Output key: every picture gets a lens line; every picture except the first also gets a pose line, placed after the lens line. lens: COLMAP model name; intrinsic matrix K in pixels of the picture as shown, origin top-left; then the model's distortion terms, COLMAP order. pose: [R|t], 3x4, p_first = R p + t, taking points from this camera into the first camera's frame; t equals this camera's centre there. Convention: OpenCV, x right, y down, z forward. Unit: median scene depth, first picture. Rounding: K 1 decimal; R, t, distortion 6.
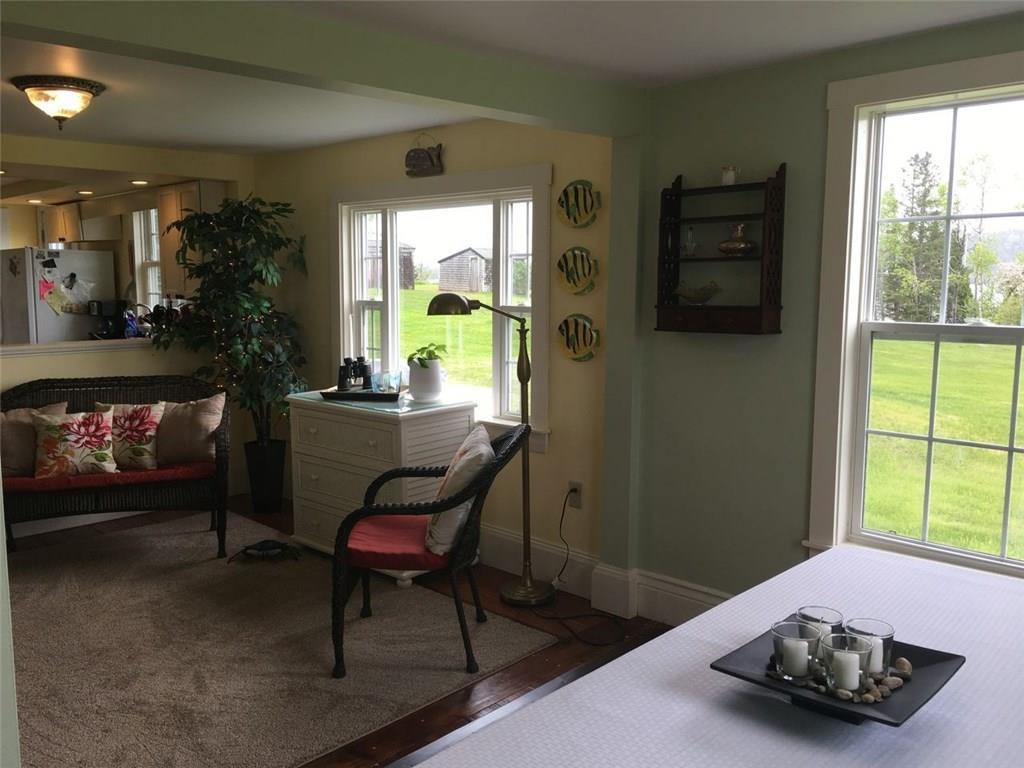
lens RADIAL K [[865.0, 0, 512.0], [0, 865.0, 384.0], [0, 0, 1]] dist [0.047489, -0.007511]
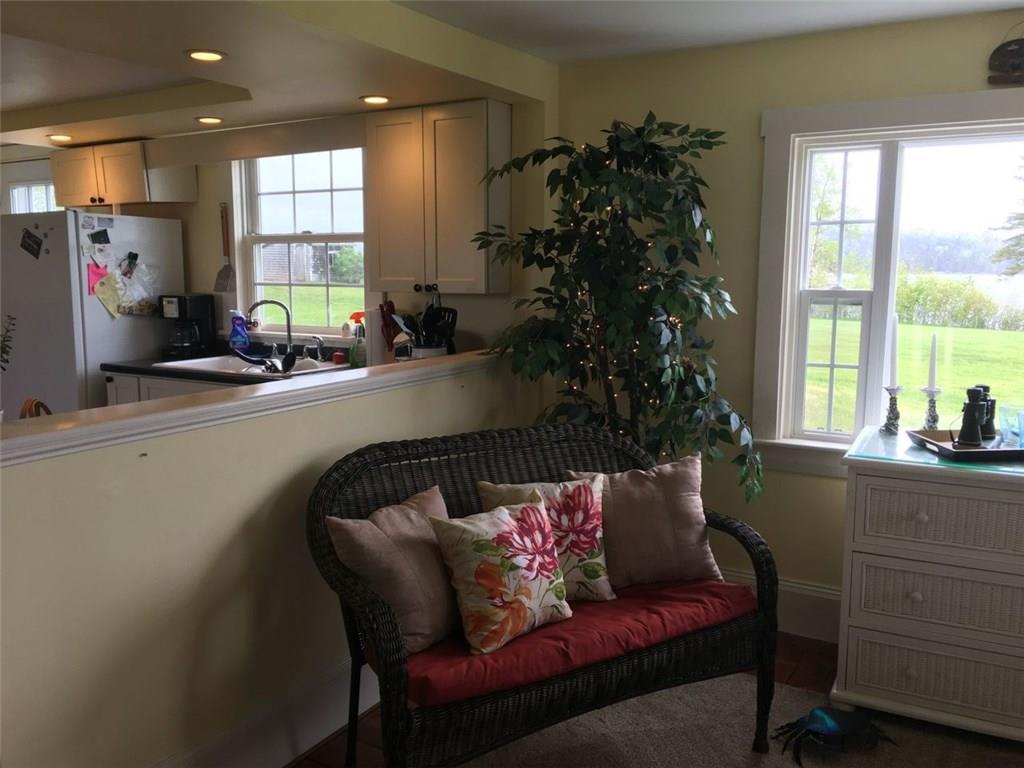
lens RADIAL K [[865.0, 0, 512.0], [0, 865.0, 384.0], [0, 0, 1]] dist [0.047489, -0.007511]
pose [[0.969467, -0.035176, 0.242685, -0.403138], [0.032150, 0.999348, 0.016421, -0.033298], [-0.243104, -0.008117, 0.969966, 0.323366]]
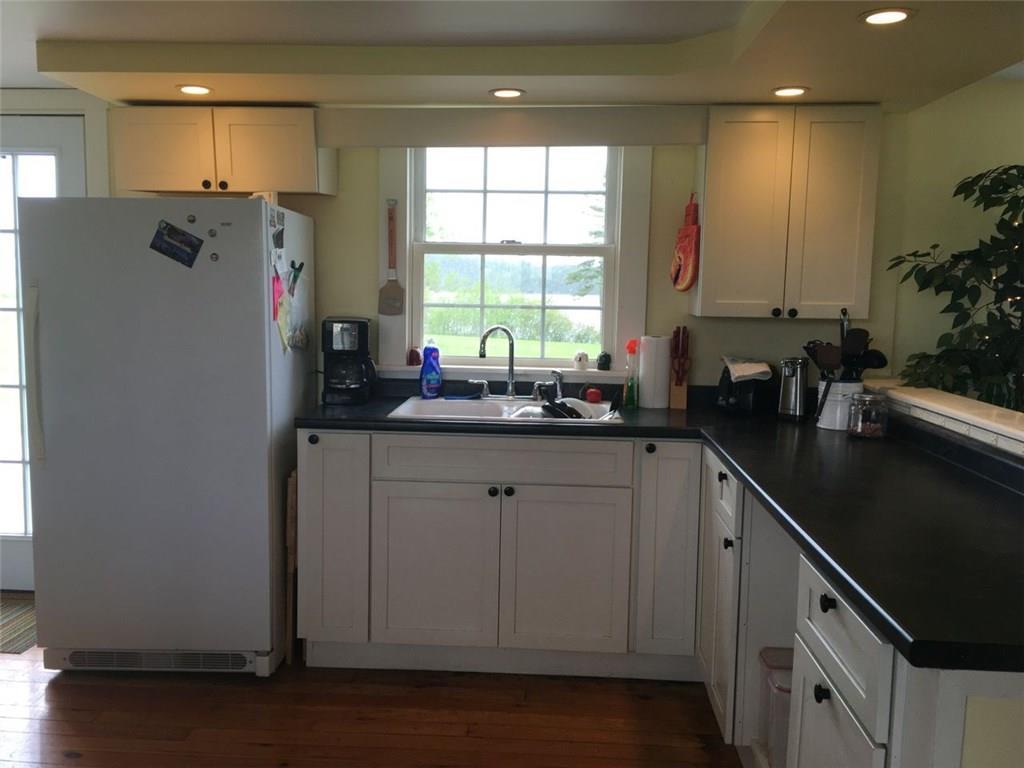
lens RADIAL K [[865.0, 0, 512.0], [0, 865.0, 384.0], [0, 0, 1]] dist [0.047489, -0.007511]
pose [[0.742131, -0.063910, 0.667200, -0.748228], [0.065205, 0.997606, 0.023031, -0.067380], [-0.667075, 0.026413, 0.744522, 0.605248]]
